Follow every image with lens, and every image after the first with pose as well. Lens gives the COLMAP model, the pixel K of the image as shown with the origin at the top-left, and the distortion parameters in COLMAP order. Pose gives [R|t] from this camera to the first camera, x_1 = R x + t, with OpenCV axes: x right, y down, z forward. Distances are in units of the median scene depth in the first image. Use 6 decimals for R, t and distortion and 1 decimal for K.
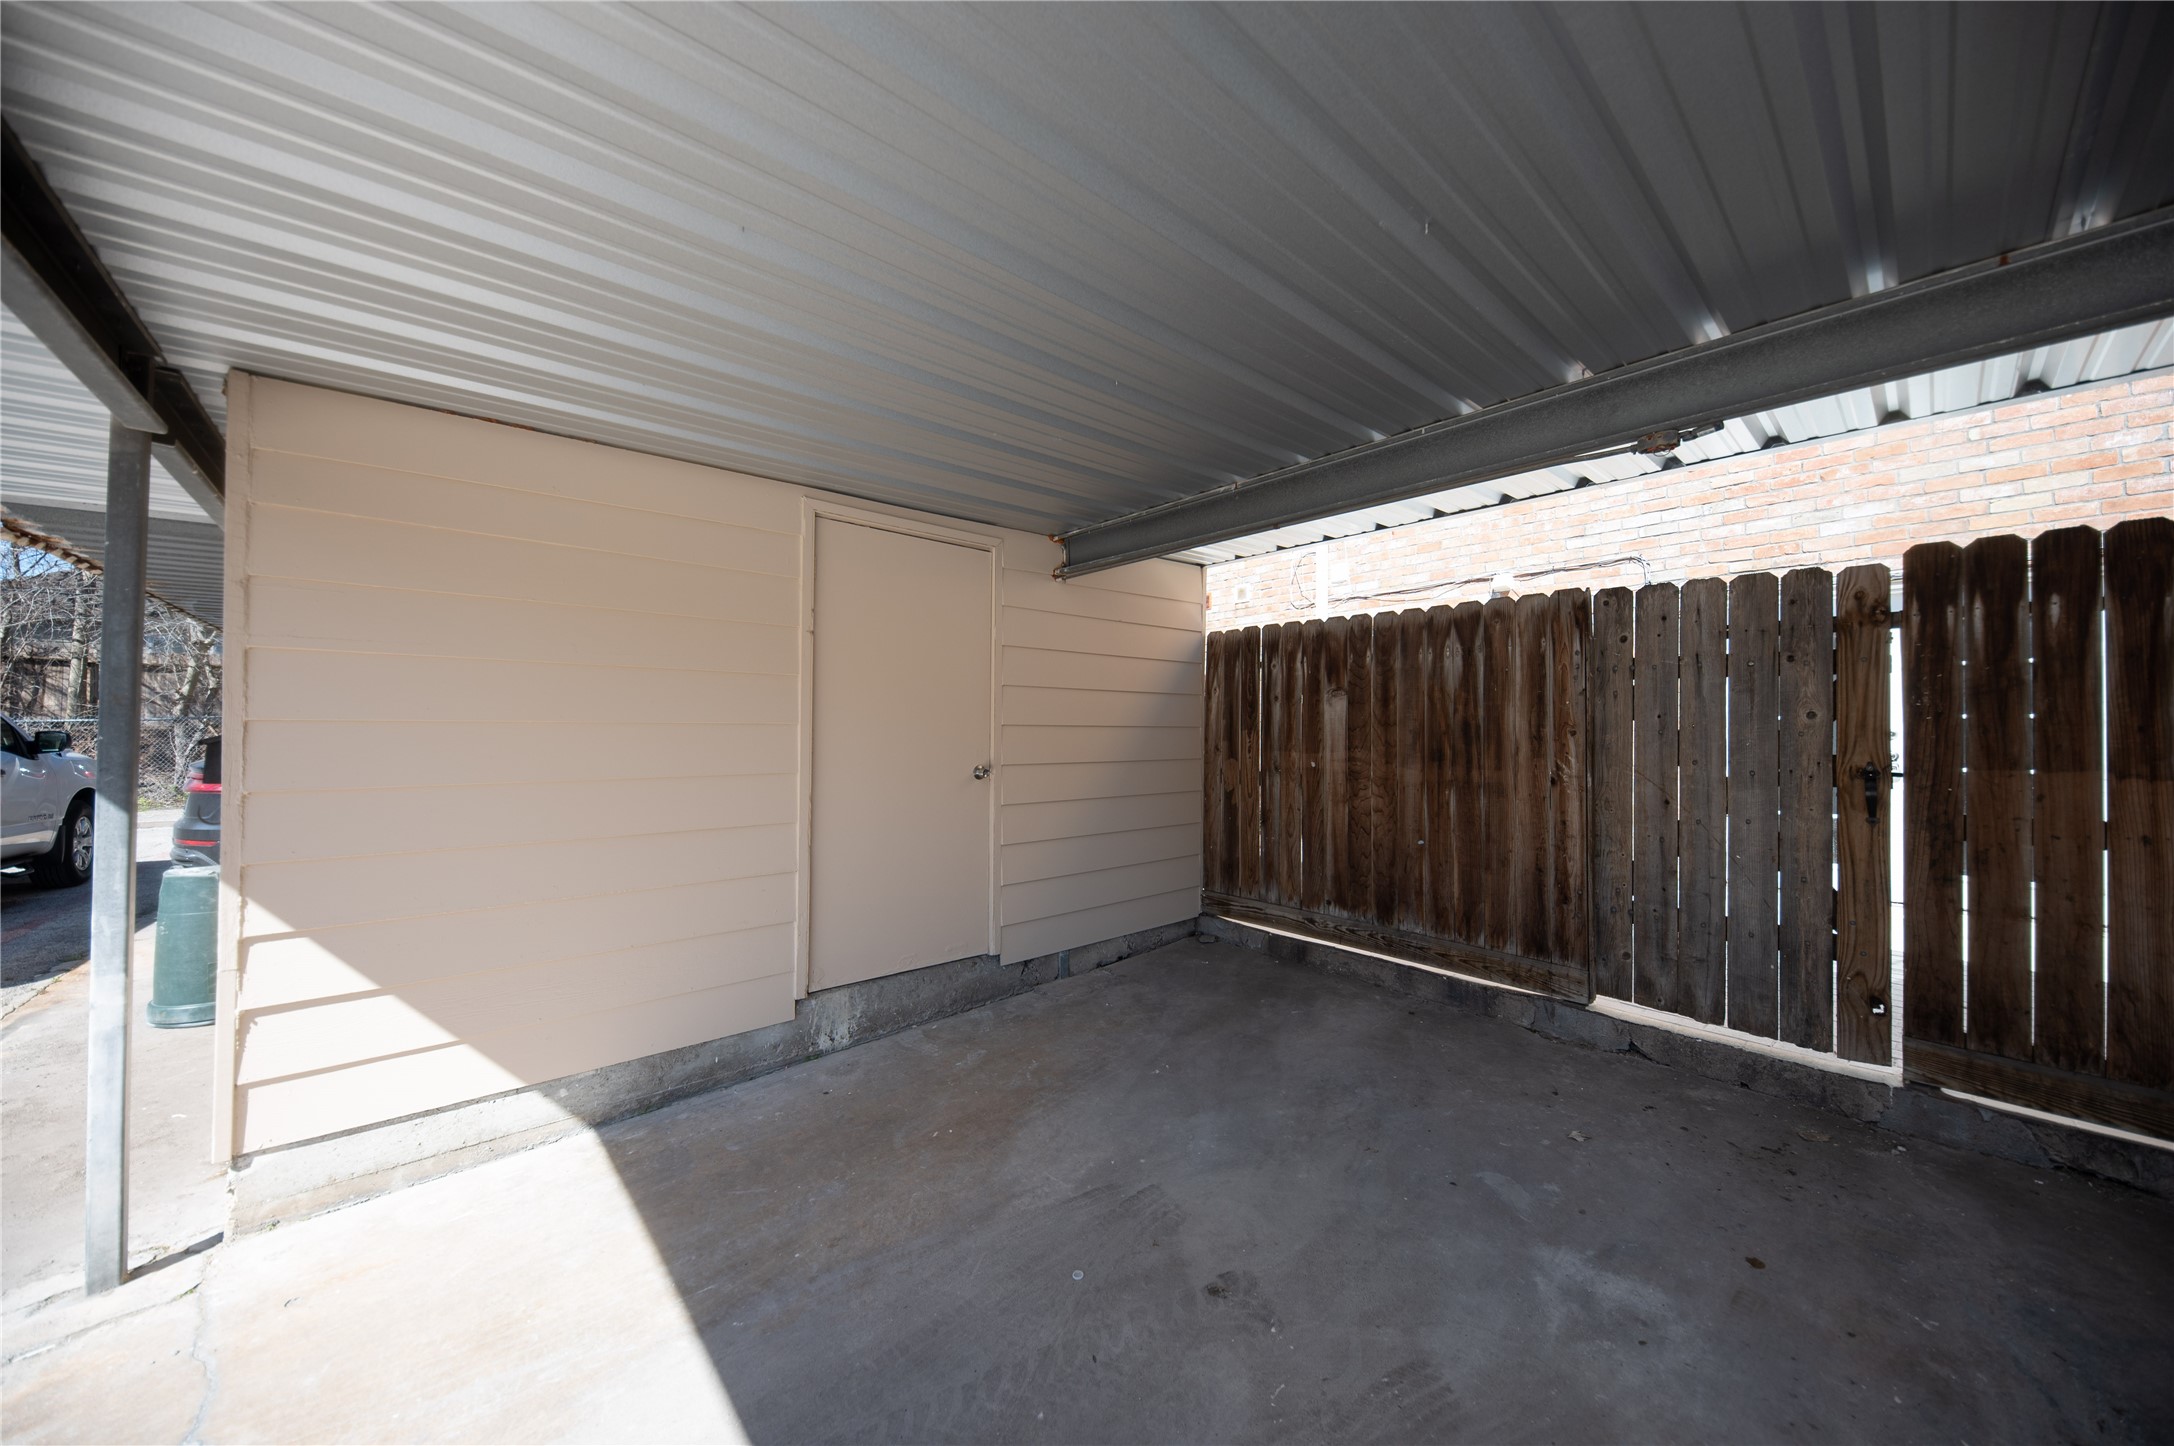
lens RADIAL K [[751.7, 0, 1083.4], [0, 751.7, 721.9], [0, 0, 1]] dist [0.008632, -0.006120]
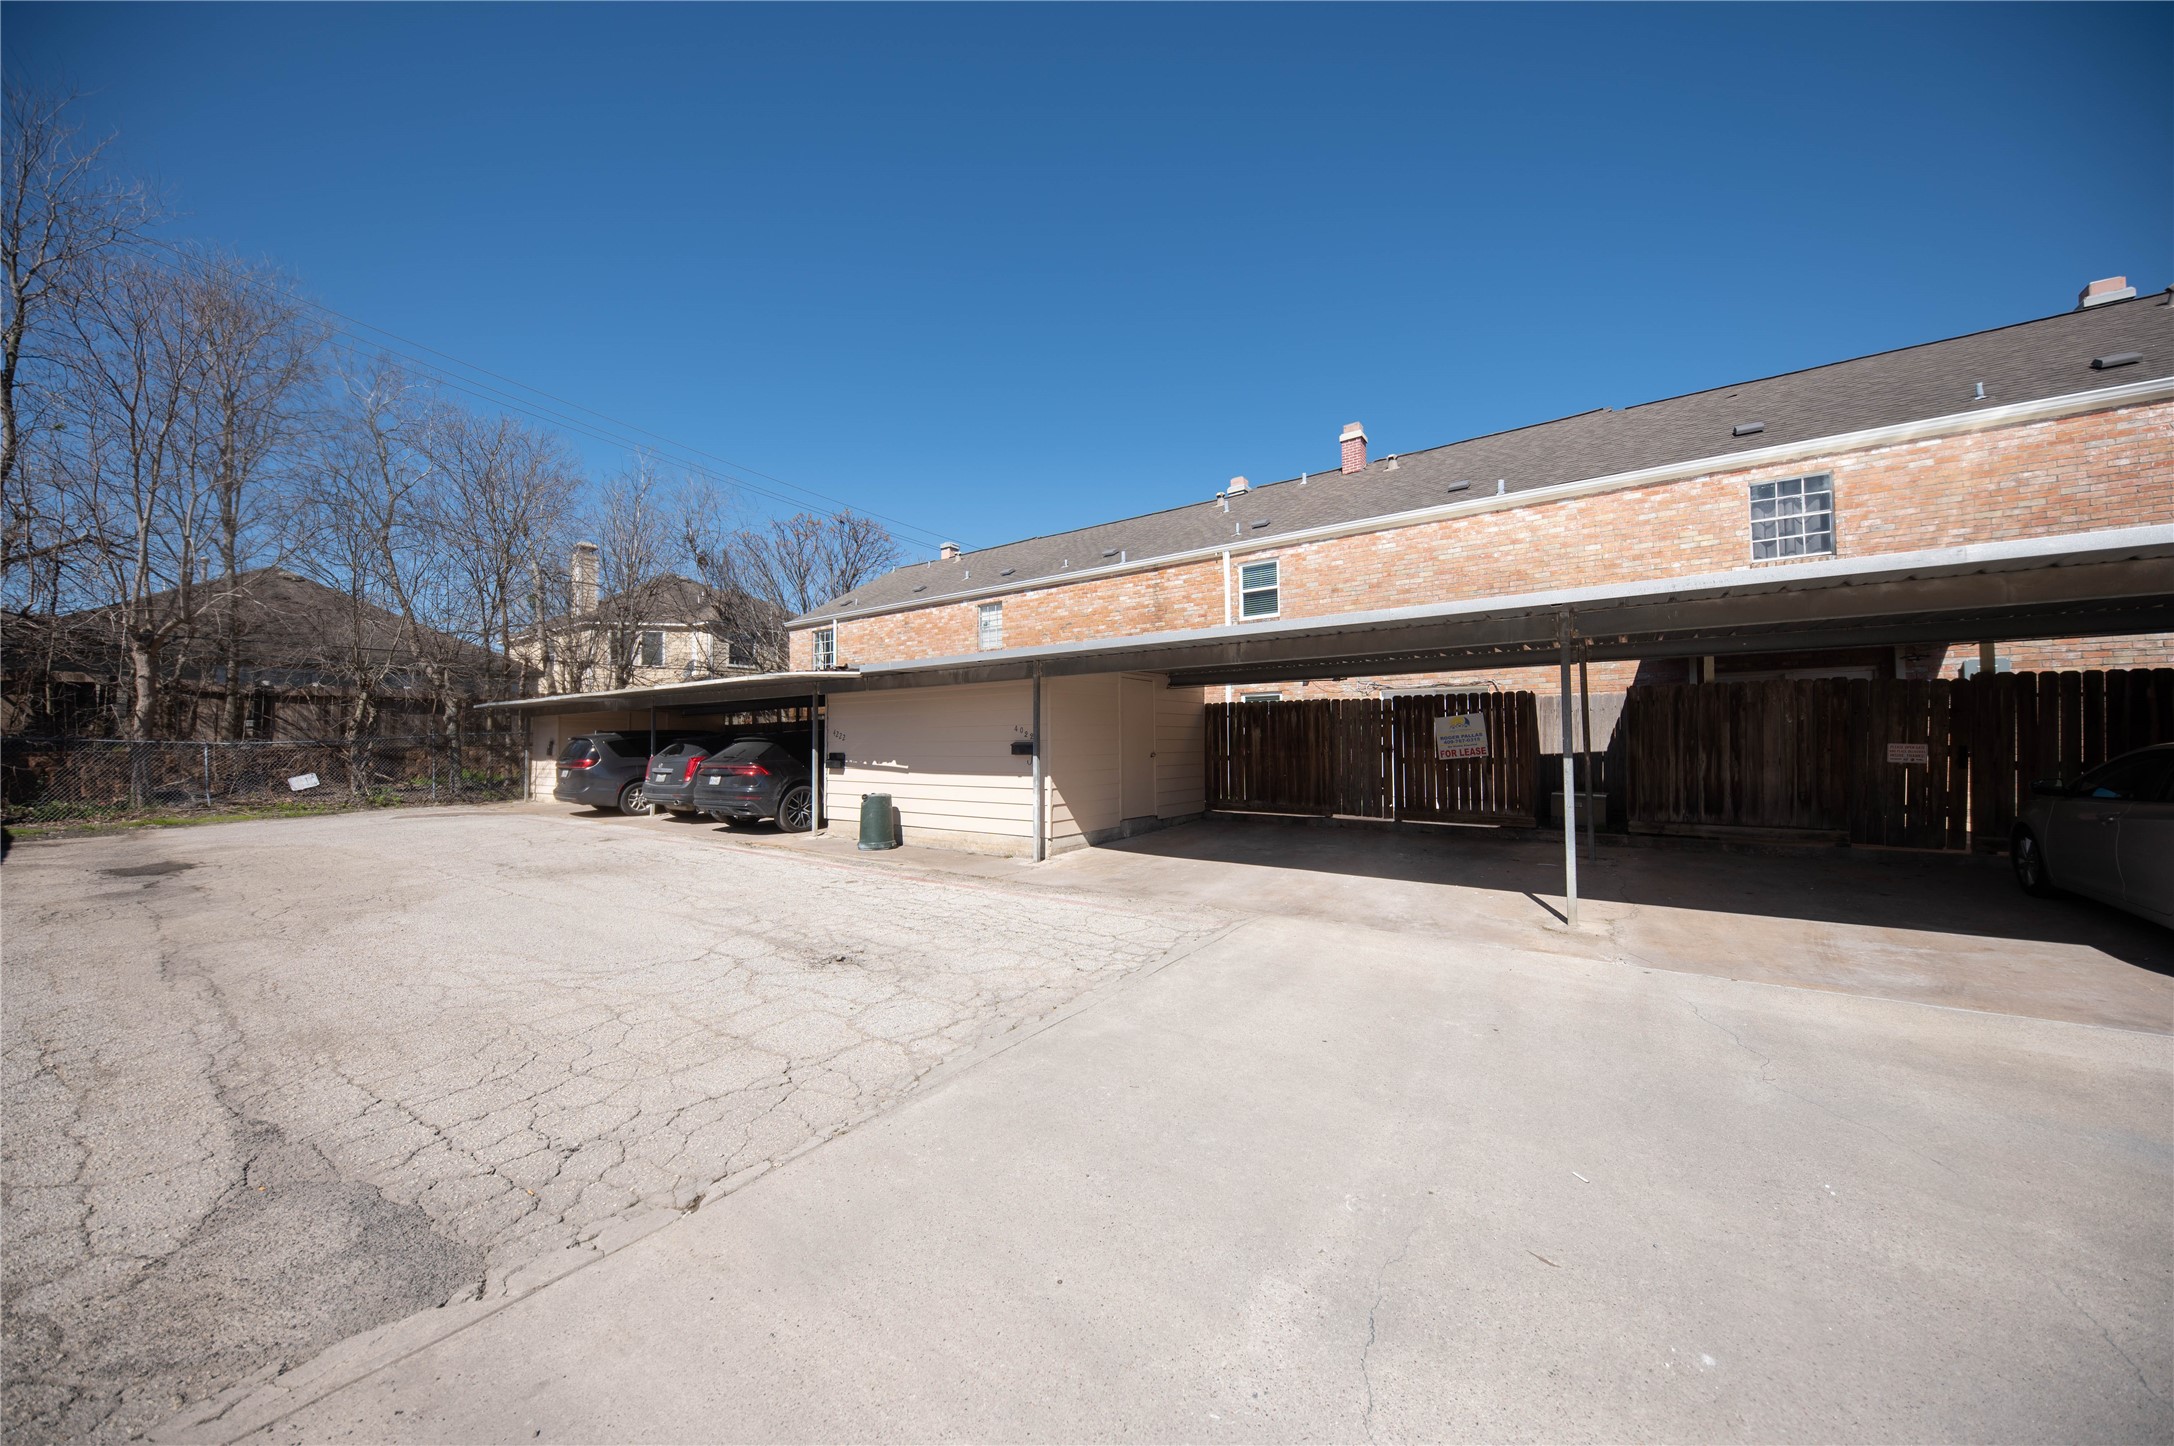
lens RADIAL K [[751.7, 0, 1087.8], [0, 751.7, 729.3], [0, 0, 1]] dist [0.008632, -0.006120]
pose [[0.976016, -0.008386, 0.217539, -1.401181], [0.008920, 0.999959, -0.001475, -0.047141], [-0.217517, 0.003380, 0.976051, -2.549406]]
